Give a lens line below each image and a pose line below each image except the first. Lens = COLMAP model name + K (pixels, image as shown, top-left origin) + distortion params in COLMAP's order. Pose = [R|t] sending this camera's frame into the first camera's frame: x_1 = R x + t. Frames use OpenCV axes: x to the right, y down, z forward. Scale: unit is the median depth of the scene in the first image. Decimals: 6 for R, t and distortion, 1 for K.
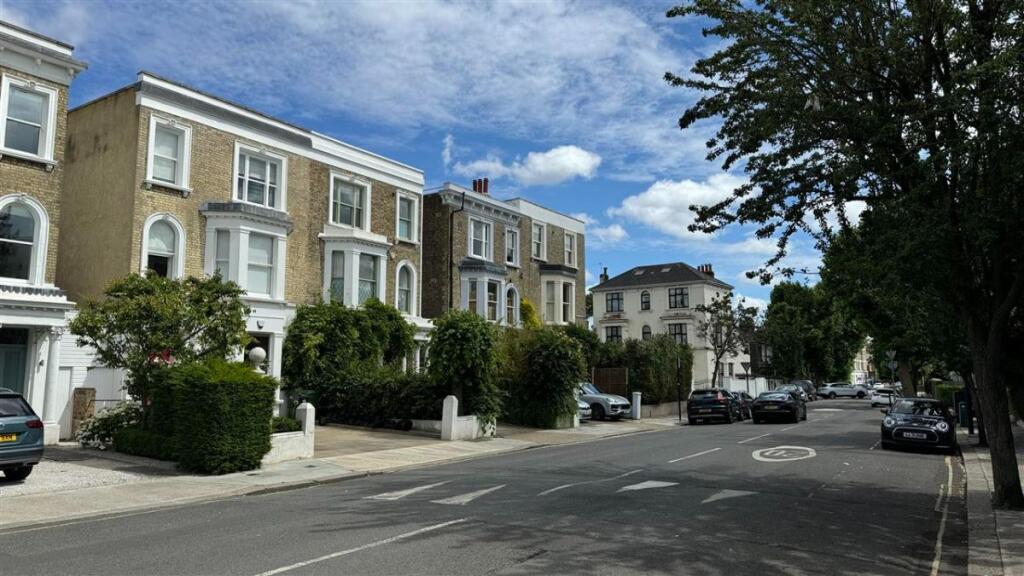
lens RADIAL K [[729.9, 0, 510.2], [0, 729.9, 288.9], [0, 0, 1]] dist [0.012349, -0.014211]
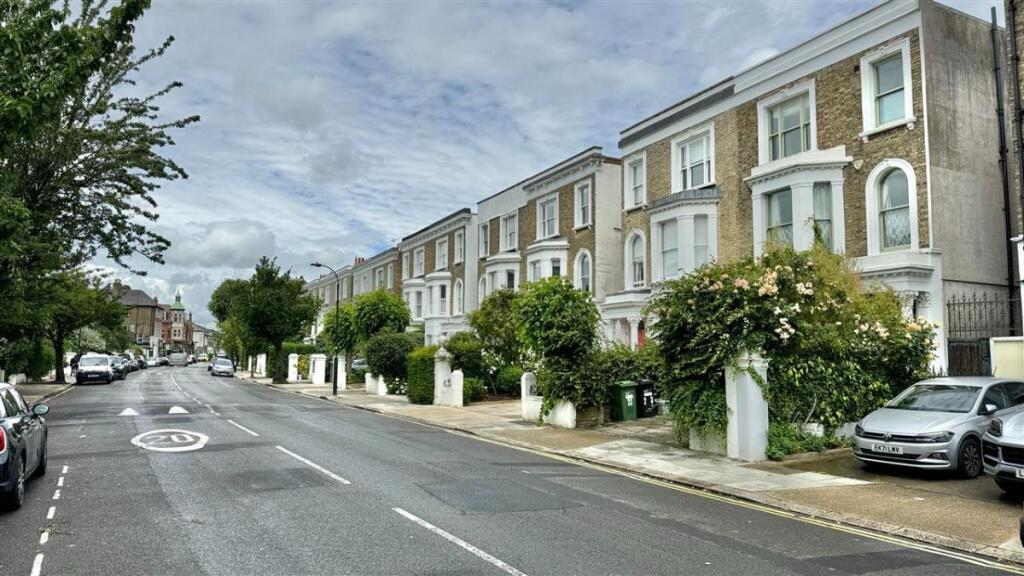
lens RADIAL K [[729.9, 0, 514.0], [0, 729.9, 290.1], [0, 0, 1]] dist [0.012349, -0.014211]
pose [[-0.516151, -0.065722, -0.853972, 0.521606], [0.115124, 0.982680, -0.145210, 0.117475], [0.848725, -0.173263, -0.499646, 1.024916]]
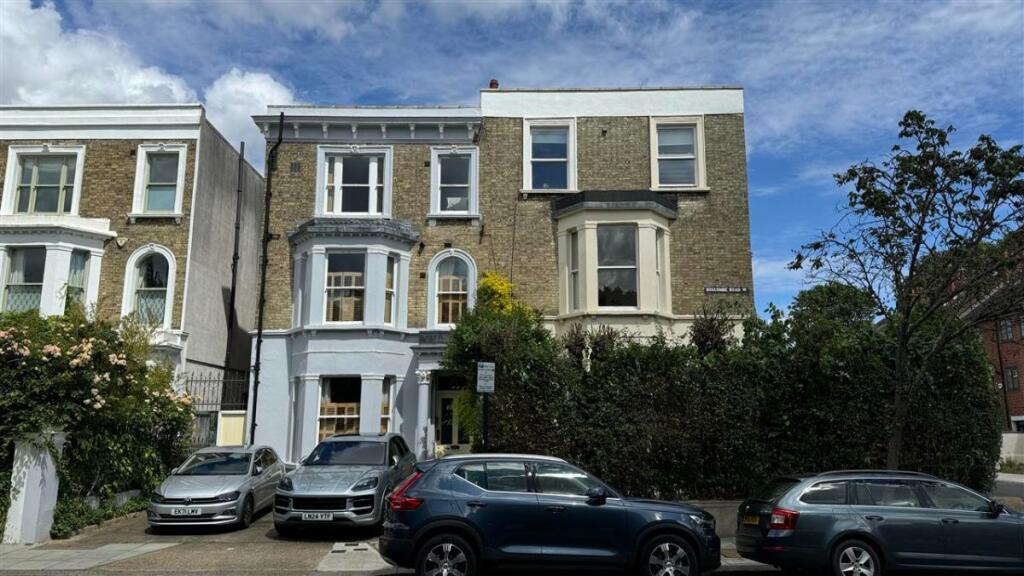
lens RADIAL K [[729.9, 0, 513.7], [0, 729.9, 288.2], [0, 0, 1]] dist [0.012349, -0.014211]
pose [[0.548299, -0.140584, -0.824381, 0.569502], [0.099479, 0.989734, -0.102618, 0.098736], [0.830345, -0.025744, 0.556655, 0.906663]]
